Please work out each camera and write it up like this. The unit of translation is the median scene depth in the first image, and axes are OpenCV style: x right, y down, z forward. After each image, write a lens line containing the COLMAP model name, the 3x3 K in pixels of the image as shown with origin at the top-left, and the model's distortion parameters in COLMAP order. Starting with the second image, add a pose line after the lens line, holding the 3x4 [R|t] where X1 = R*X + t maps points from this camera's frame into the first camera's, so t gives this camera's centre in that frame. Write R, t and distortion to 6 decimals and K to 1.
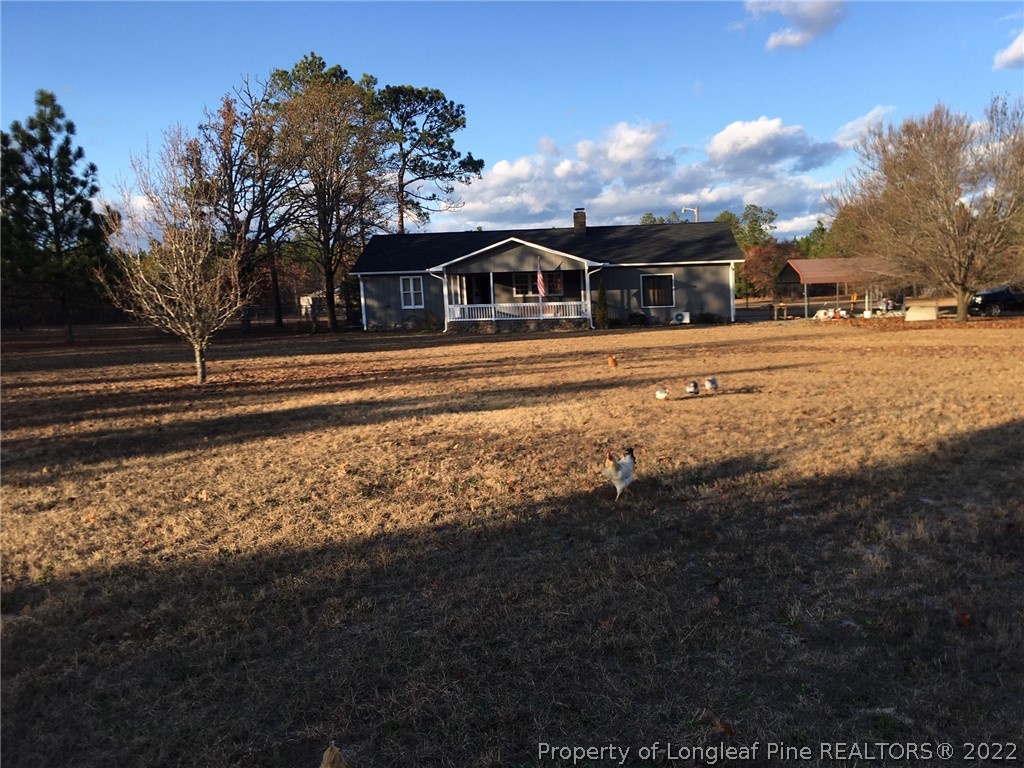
lens RADIAL K [[876.3, 0, 511.6], [0, 876.3, 382.9], [0, 0, 1]] dist [0.065204, -0.090791]
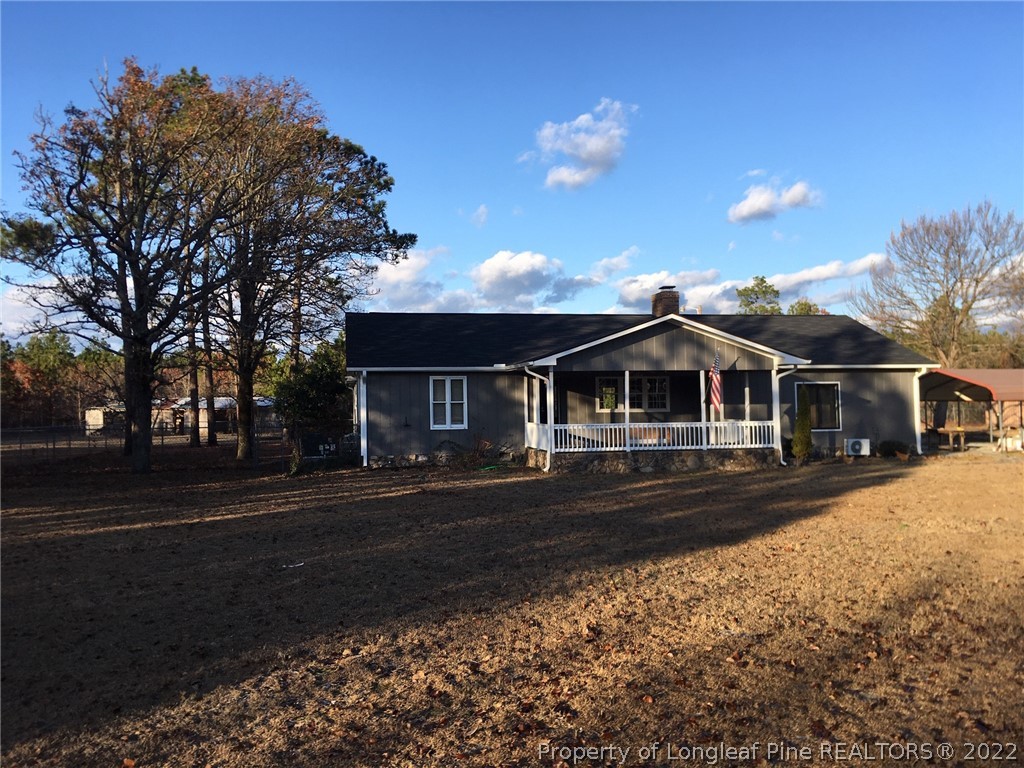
lens RADIAL K [[876.3, 0, 514.0], [0, 876.3, 386.2], [0, 0, 1]] dist [0.065204, -0.090791]
pose [[0.963165, 0.021970, 0.268011, -0.229576], [0.013462, 0.991468, -0.129651, -0.035354], [-0.268573, 0.128483, 0.954652, 0.408995]]
